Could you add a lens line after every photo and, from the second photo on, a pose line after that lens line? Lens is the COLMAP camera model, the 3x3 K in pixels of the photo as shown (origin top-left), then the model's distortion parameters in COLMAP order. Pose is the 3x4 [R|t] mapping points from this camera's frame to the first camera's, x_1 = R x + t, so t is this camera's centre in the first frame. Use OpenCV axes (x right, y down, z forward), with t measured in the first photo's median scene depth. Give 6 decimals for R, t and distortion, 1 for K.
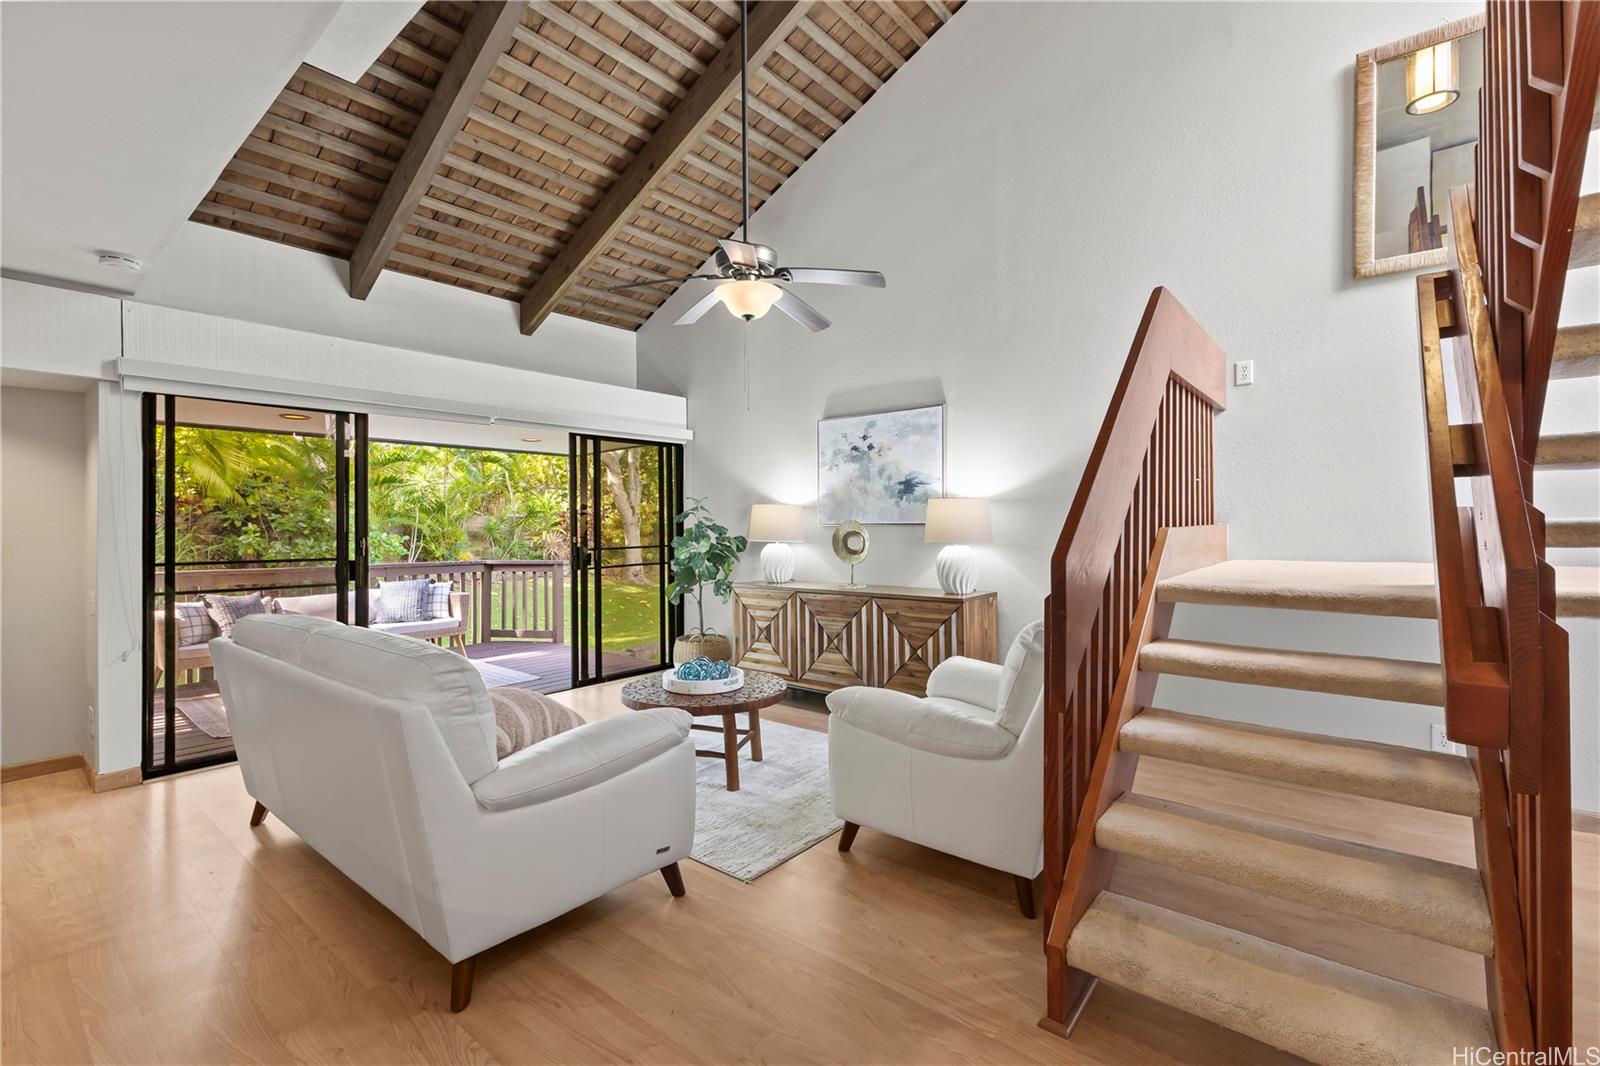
lens RADIAL K [[696.1, 0, 804.8], [0, 696.1, 530.4], [0, 0, 1]] dist [-0.002877, -0.000162]
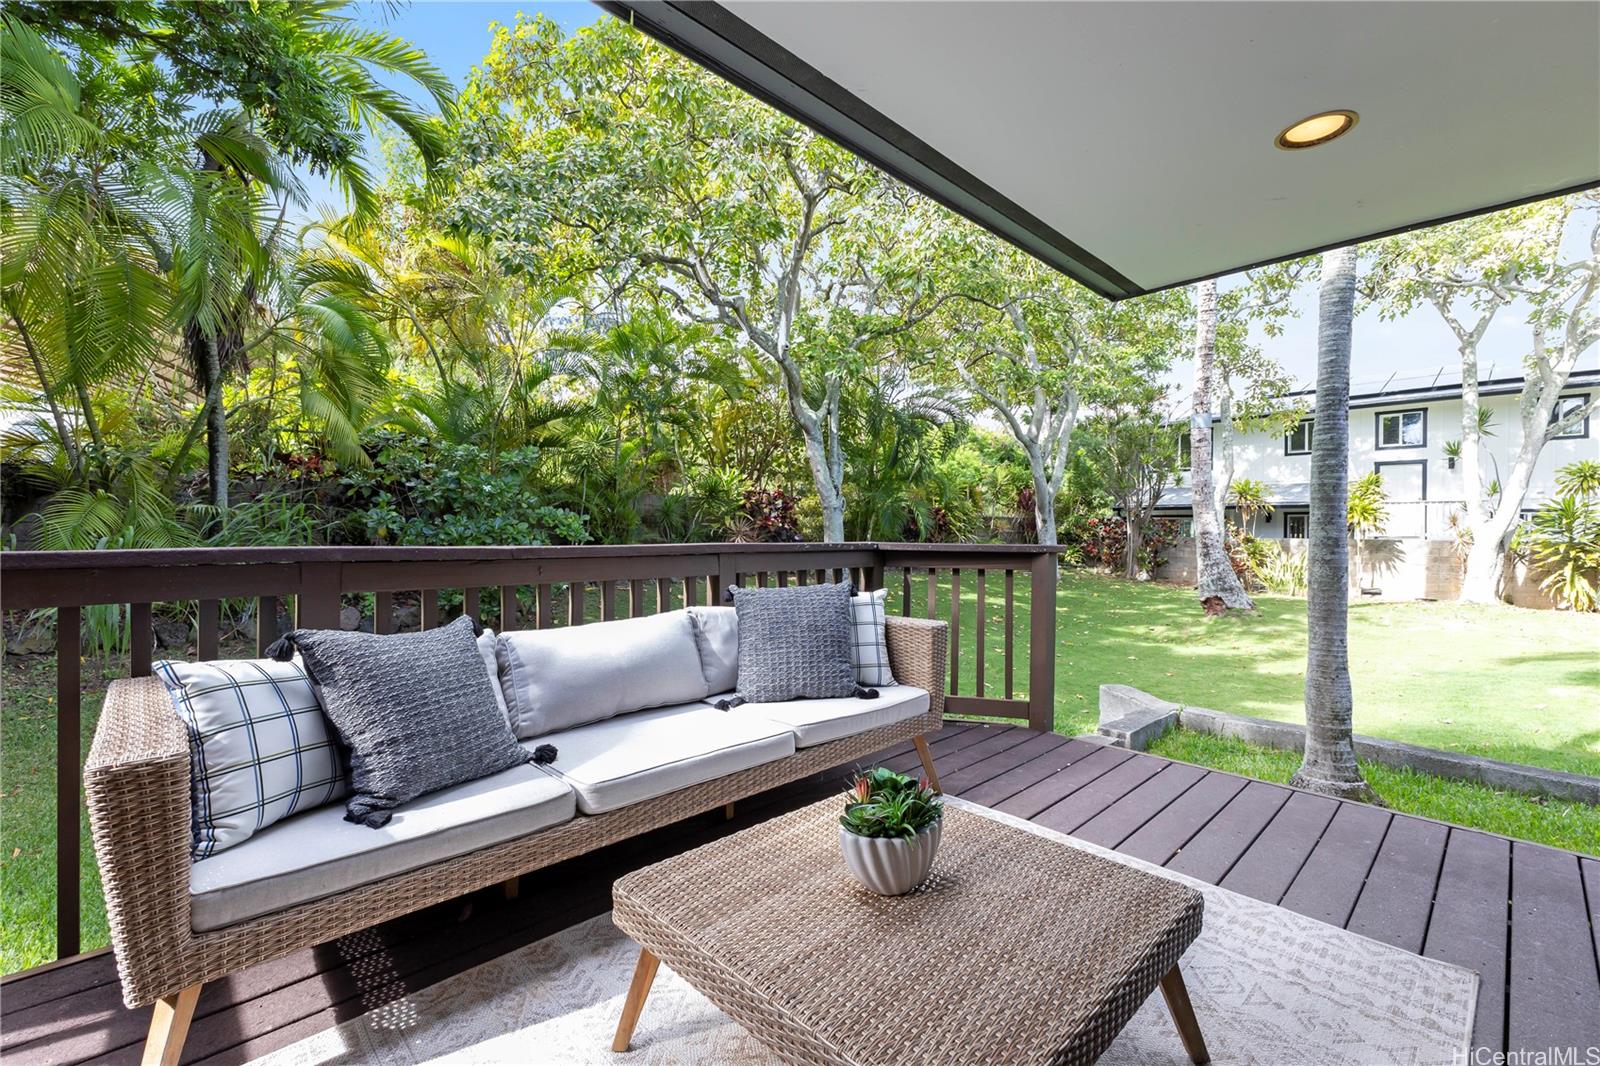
lens RADIAL K [[696.1, 0, 798.5], [0, 696.1, 529.8], [0, 0, 1]] dist [-0.002877, -0.000162]
pose [[0.993371, 0.012336, -0.114291, -0.304242], [-0.012603, 0.999919, -0.001616, 0.023859], [0.114262, 0.003046, 0.993446, 0.355815]]
